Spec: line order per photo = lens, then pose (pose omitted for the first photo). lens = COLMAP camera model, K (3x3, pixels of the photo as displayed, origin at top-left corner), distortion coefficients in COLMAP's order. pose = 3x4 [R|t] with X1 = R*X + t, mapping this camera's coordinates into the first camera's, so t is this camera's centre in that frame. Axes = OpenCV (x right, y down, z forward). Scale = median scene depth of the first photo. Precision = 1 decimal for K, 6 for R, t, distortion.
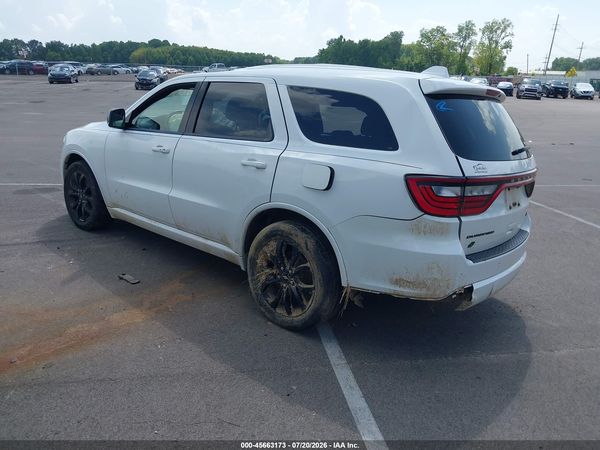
lens RADIAL K [[479.9, 0, 303.6], [0, 479.9, 224.4], [0, 0, 1]] dist [-0.002604, -0.000983]
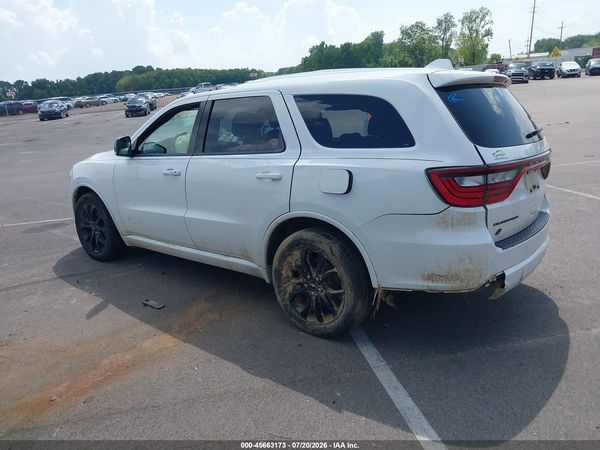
lens RADIAL K [[479.9, 0, 303.6], [0, 479.9, 224.4], [0, 0, 1]] dist [-0.002604, -0.000983]
pose [[0.993897, -0.110297, -0.001849, -0.038711], [0.110249, 0.993754, -0.017278, -0.000354], [0.003743, 0.016969, 0.999849, 0.000398]]
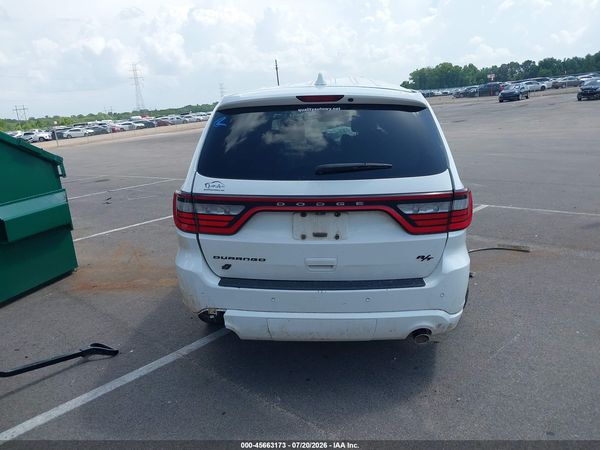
lens RADIAL K [[479.9, 0, 303.6], [0, 479.9, 224.4], [0, 0, 1]] dist [-0.002604, -0.000983]
pose [[0.602213, 0.111785, -0.790471, 0.915363], [-0.136389, 0.989998, 0.036095, -0.074599], [0.786599, 0.086074, 0.611435, 0.419860]]
